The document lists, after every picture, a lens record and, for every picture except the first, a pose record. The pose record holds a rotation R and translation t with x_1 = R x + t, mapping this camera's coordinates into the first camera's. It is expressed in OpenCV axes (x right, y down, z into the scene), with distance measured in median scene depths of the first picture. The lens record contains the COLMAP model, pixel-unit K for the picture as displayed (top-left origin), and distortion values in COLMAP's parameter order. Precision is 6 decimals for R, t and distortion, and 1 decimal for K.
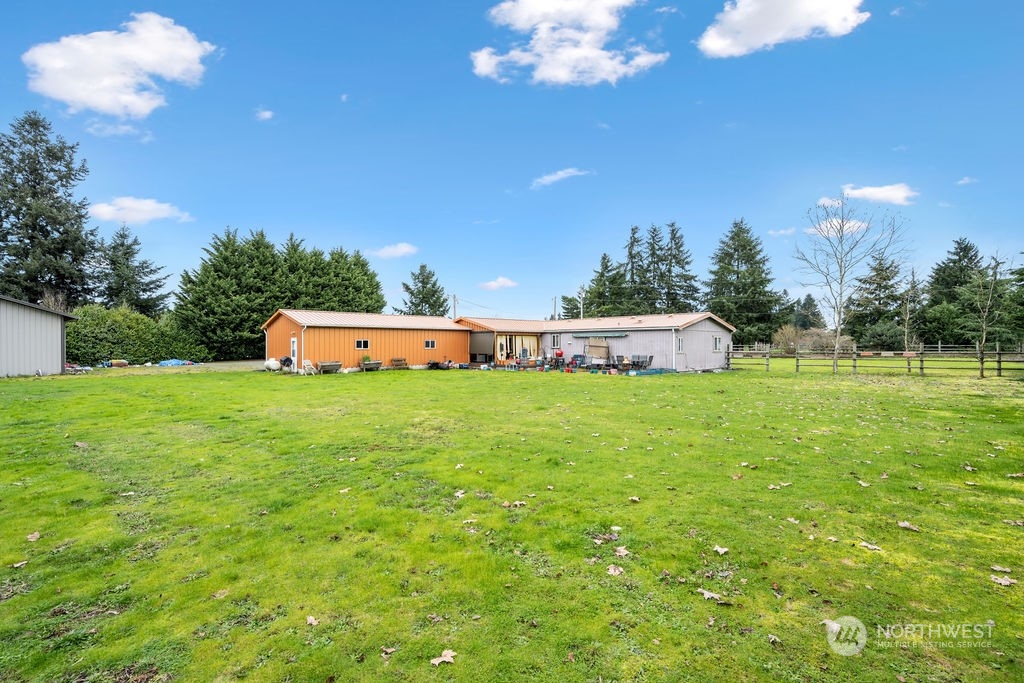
lens RADIAL K [[488.6, 0, 512.0], [0, 488.6, 341.5], [0, 0, 1]] dist [-0.000169, 0.000194]
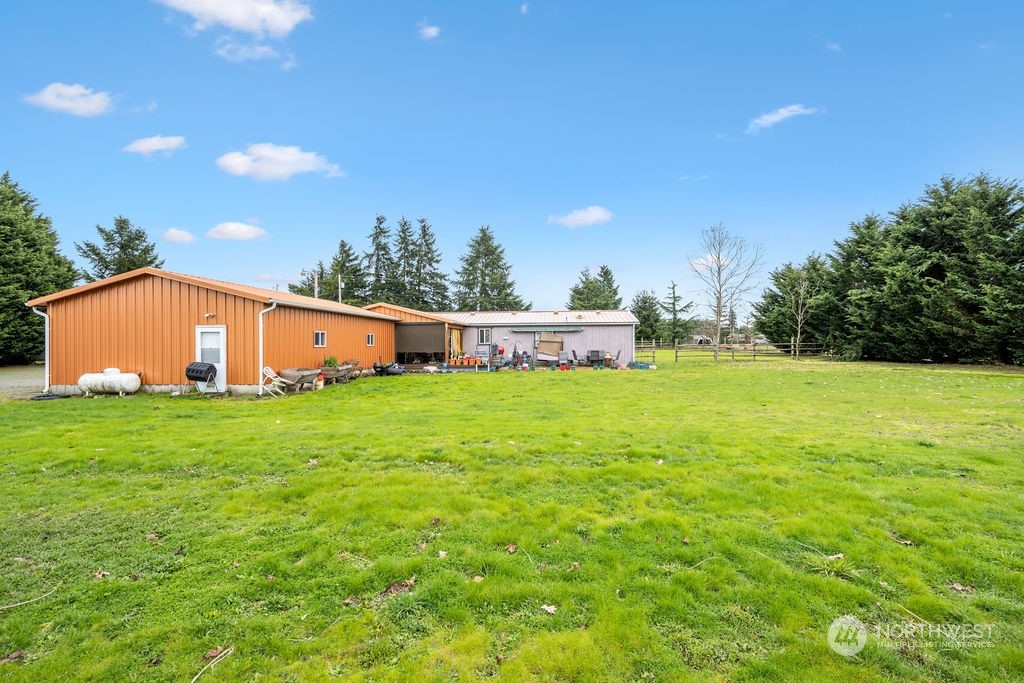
lens RADIAL K [[488.6, 0, 512.0], [0, 488.6, 341.5], [0, 0, 1]] dist [-0.000169, 0.000194]
pose [[0.724377, -0.001476, 0.689403, -0.253473], [0.000752, 0.999999, 0.001351, 0.003973], [-0.689404, -0.000460, 0.724377, 0.182421]]
